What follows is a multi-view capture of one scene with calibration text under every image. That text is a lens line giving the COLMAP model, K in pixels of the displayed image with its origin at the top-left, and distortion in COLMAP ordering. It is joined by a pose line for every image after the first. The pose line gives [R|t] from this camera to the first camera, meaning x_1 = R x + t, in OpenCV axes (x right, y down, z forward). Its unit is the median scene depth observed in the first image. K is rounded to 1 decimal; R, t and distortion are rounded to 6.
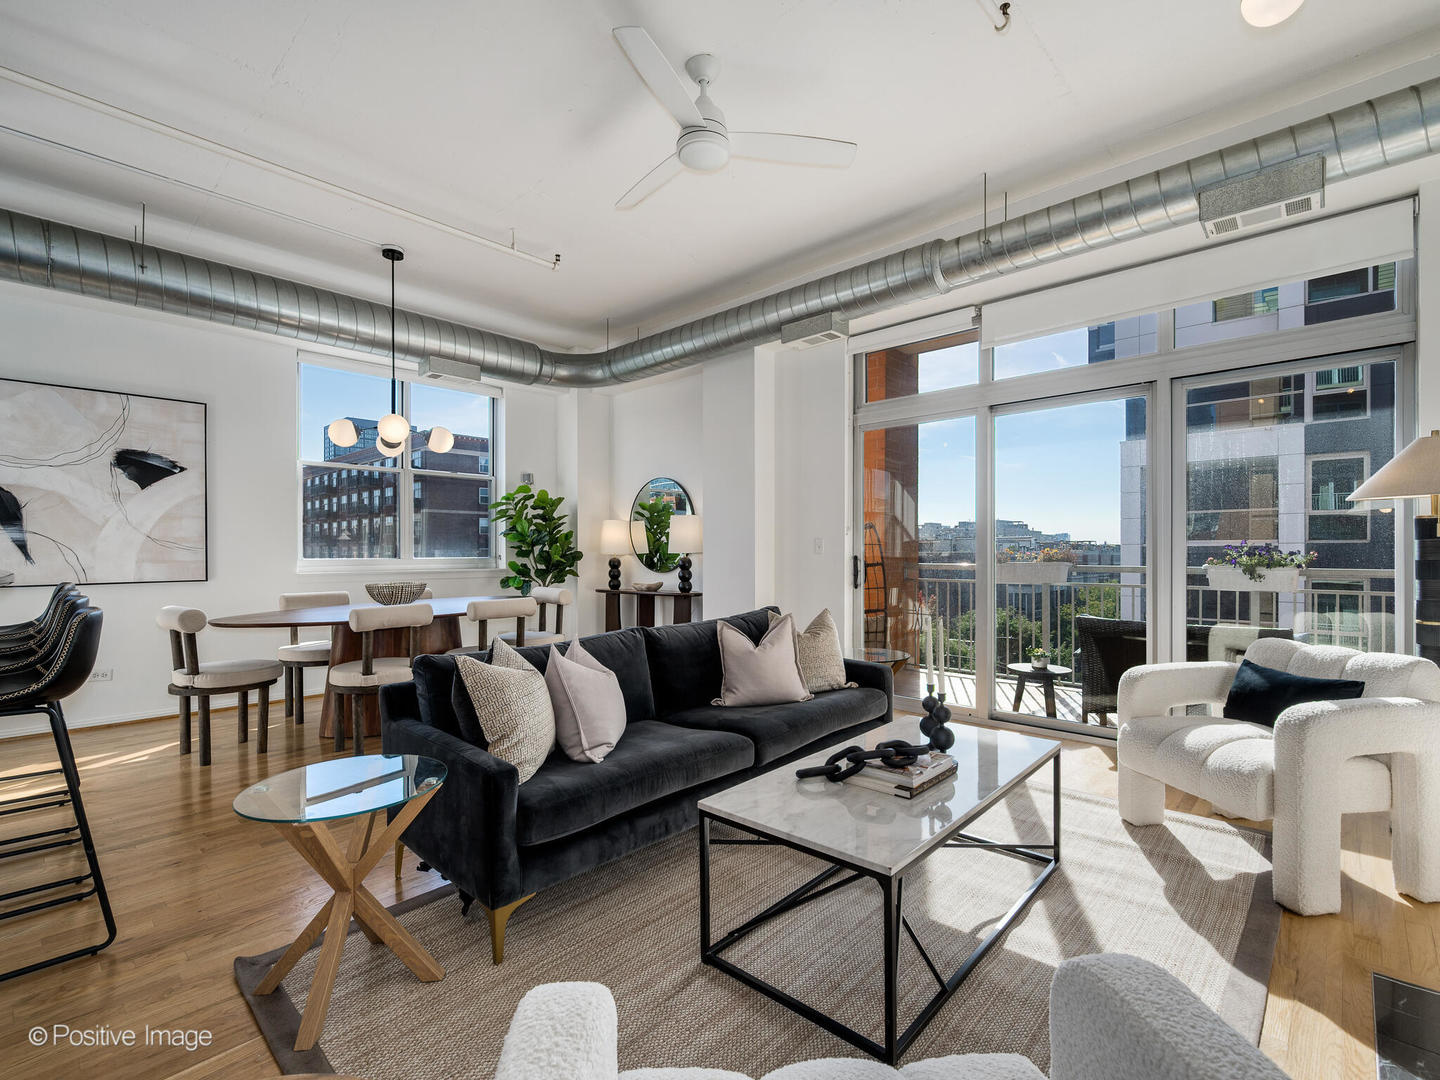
lens RADIAL K [[663.7, 0, 715.9], [0, 663.7, 558.3], [0, 0, 1]] dist [-0.002589, 0.000842]
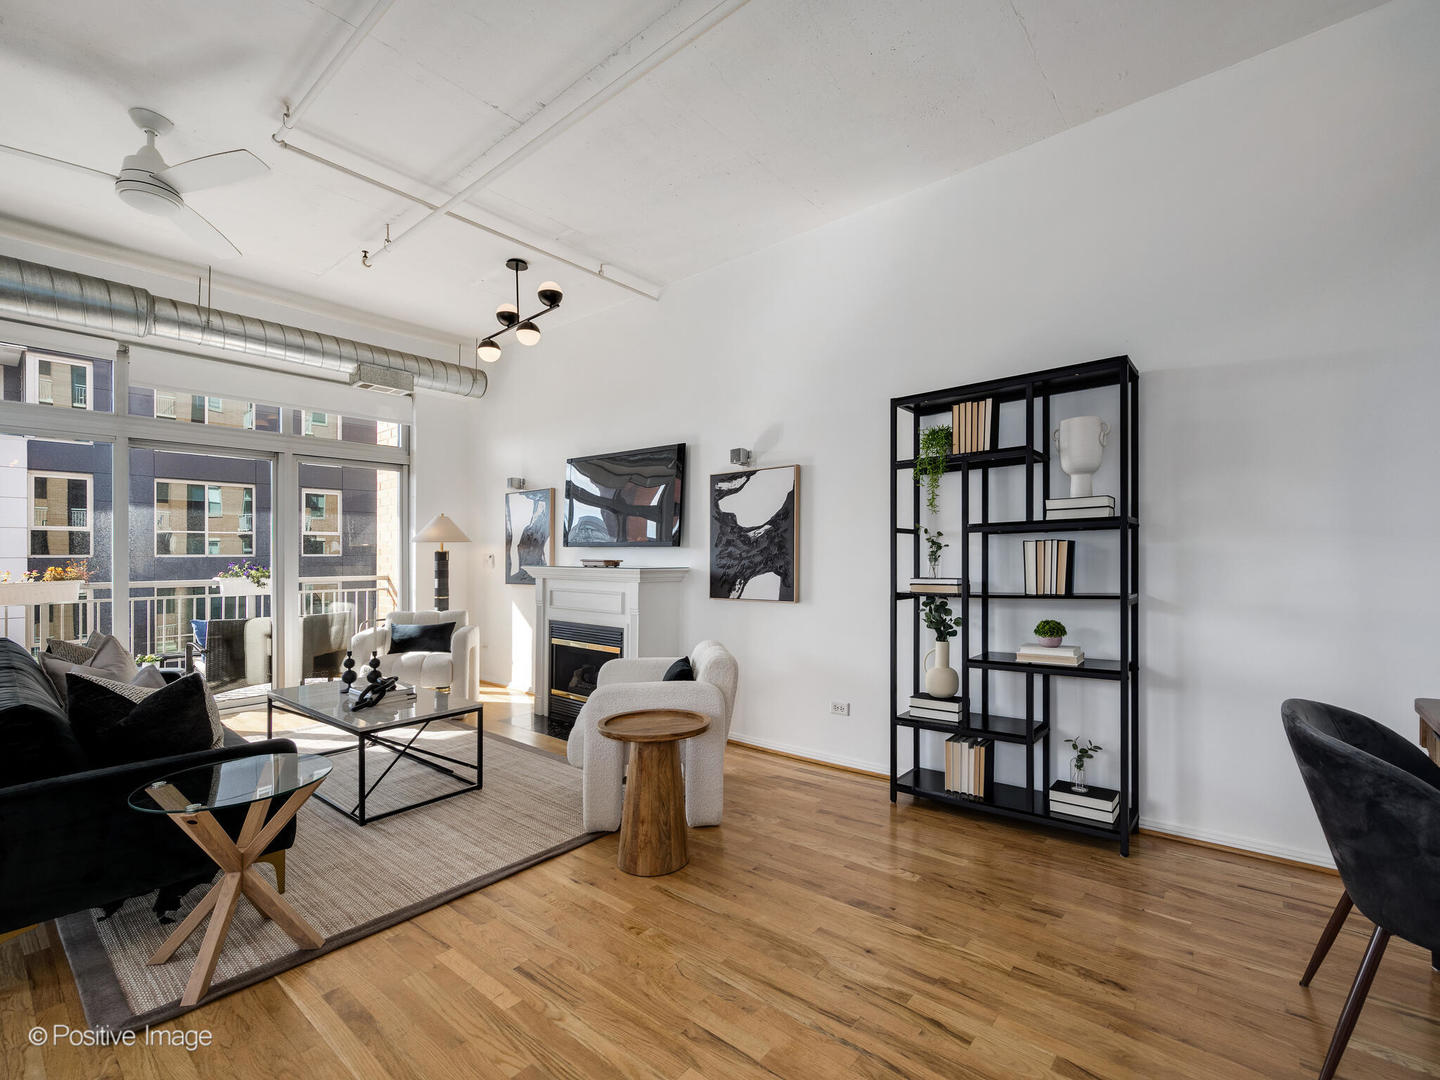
lens RADIAL K [[663.7, 0, 728.3], [0, 663.7, 552.7], [0, 0, 1]] dist [-0.002589, 0.000842]
pose [[-0.051872, 0.010302, 0.998601, -0.701575], [0.018998, 0.999776, -0.009327, -0.008907], [-0.998473, 0.018487, -0.052056, 0.081332]]
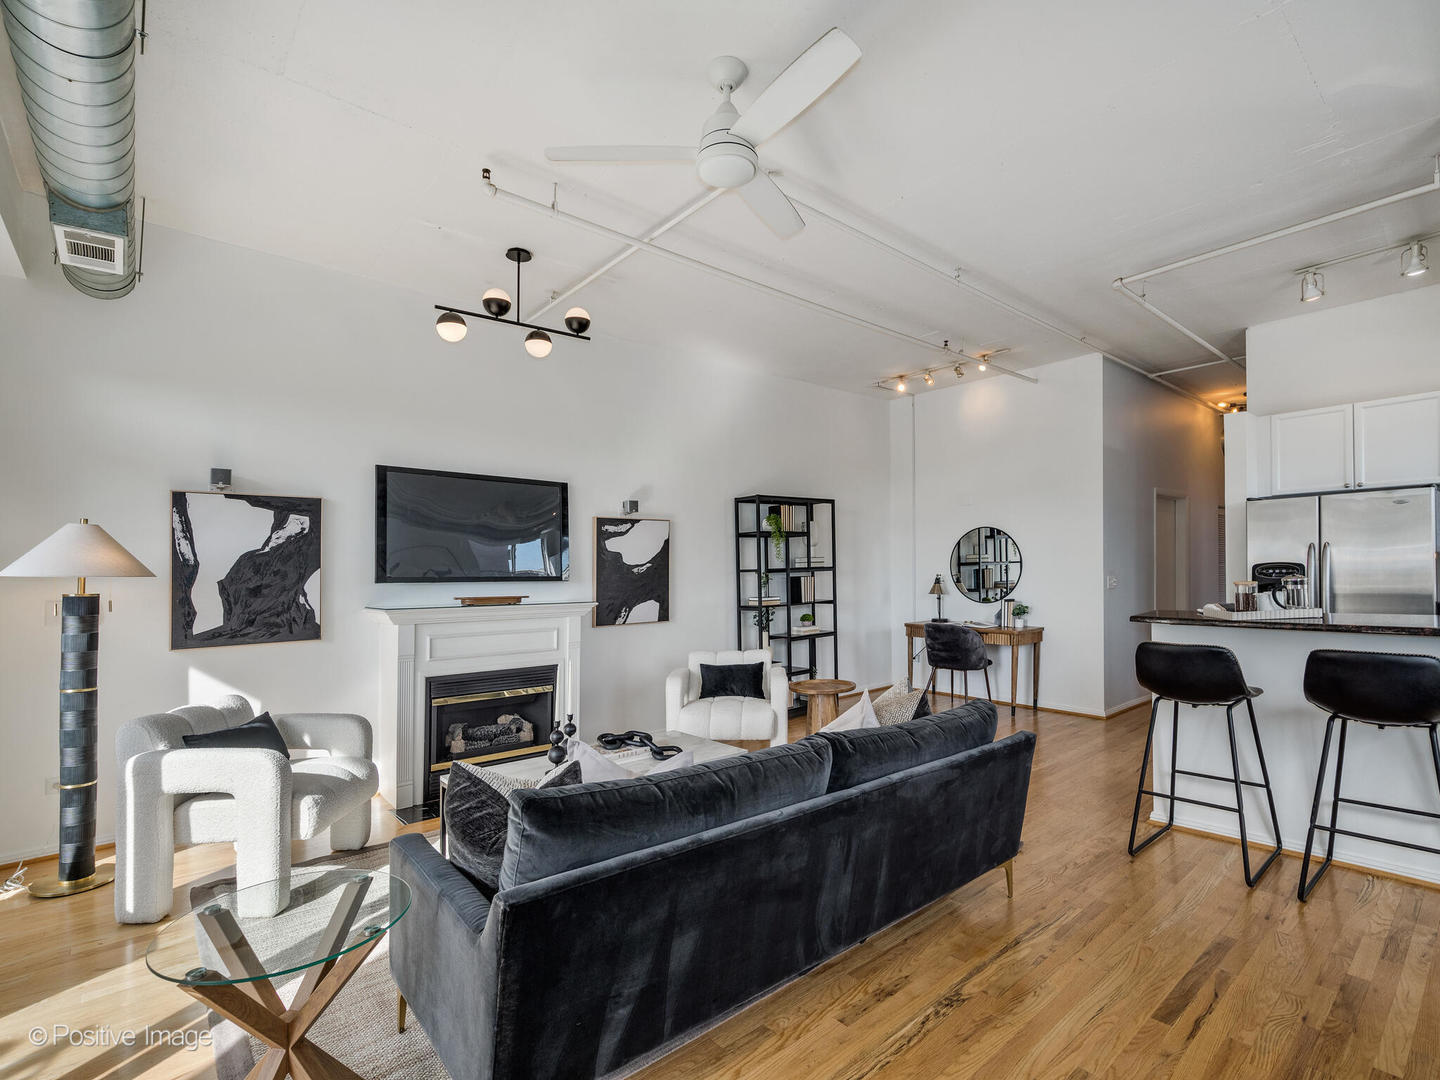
lens RADIAL K [[663.7, 0, 717.2], [0, 663.7, 562.1], [0, 0, 1]] dist [-0.002589, 0.000842]
pose [[-0.993919, 0.020144, 0.108257, -0.036528], [0.019578, 0.999789, -0.006295, -0.047715], [-0.108360, -0.004138, -0.994103, 1.138176]]
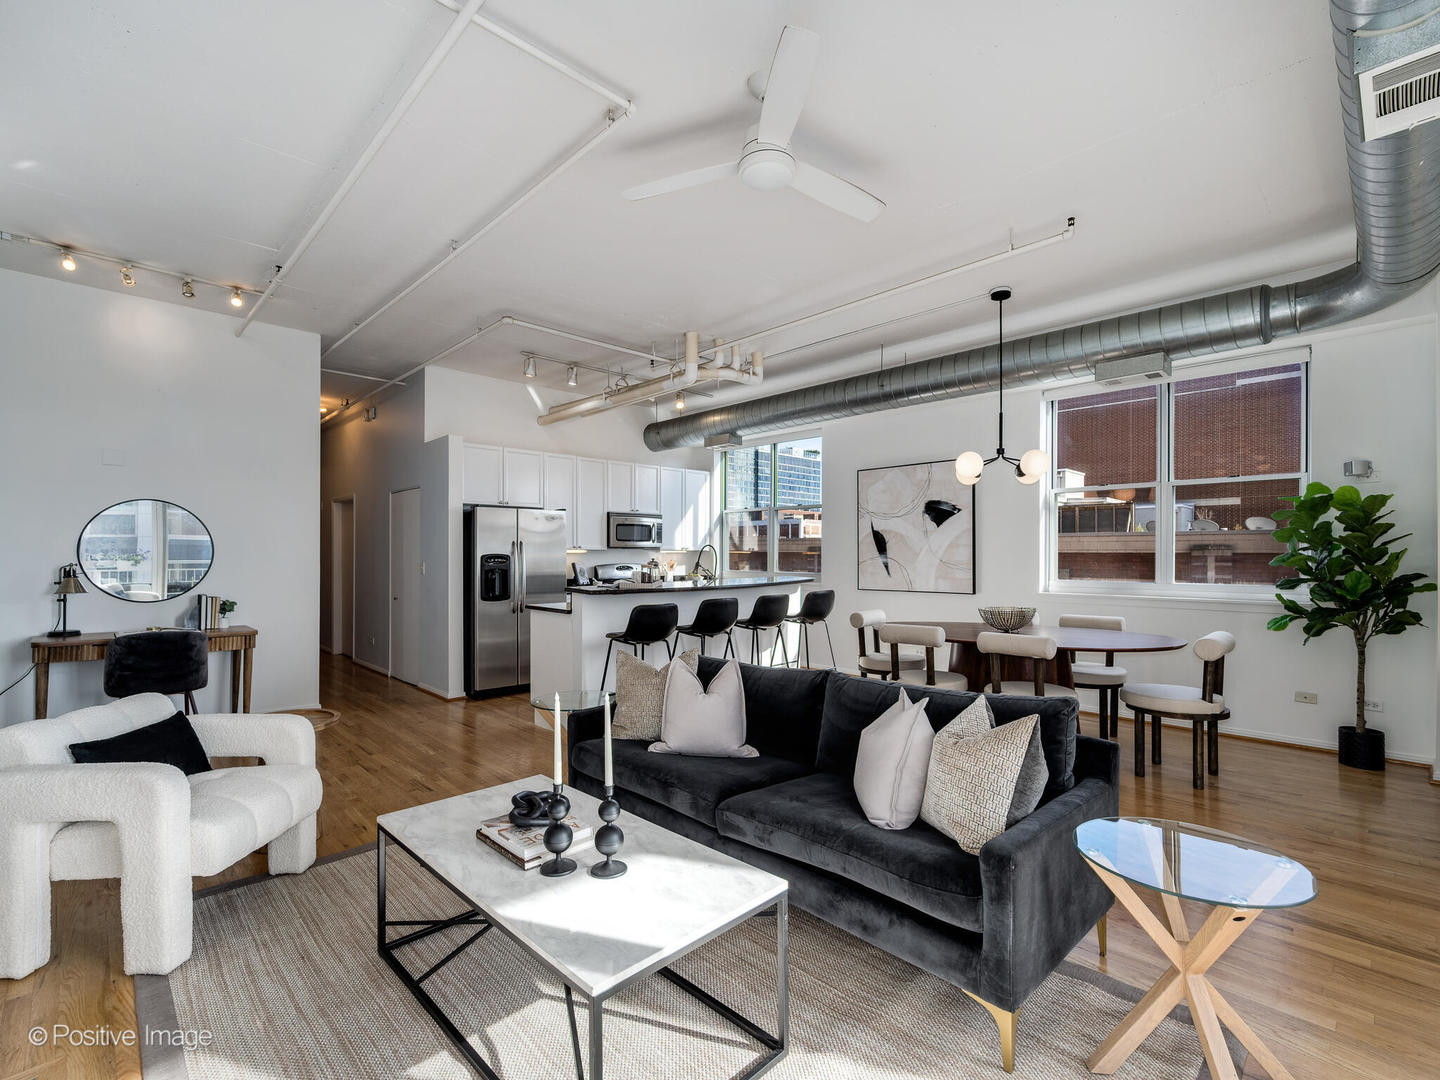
lens RADIAL K [[663.7, 0, 730.0], [0, 663.7, 551.2], [0, 0, 1]] dist [-0.002589, 0.000842]
pose [[-0.034906, -0.004304, -0.999381, 0.570000], [-0.009694, 0.999945, -0.003968, -0.042371], [0.999344, 0.009550, -0.034946, 0.604171]]
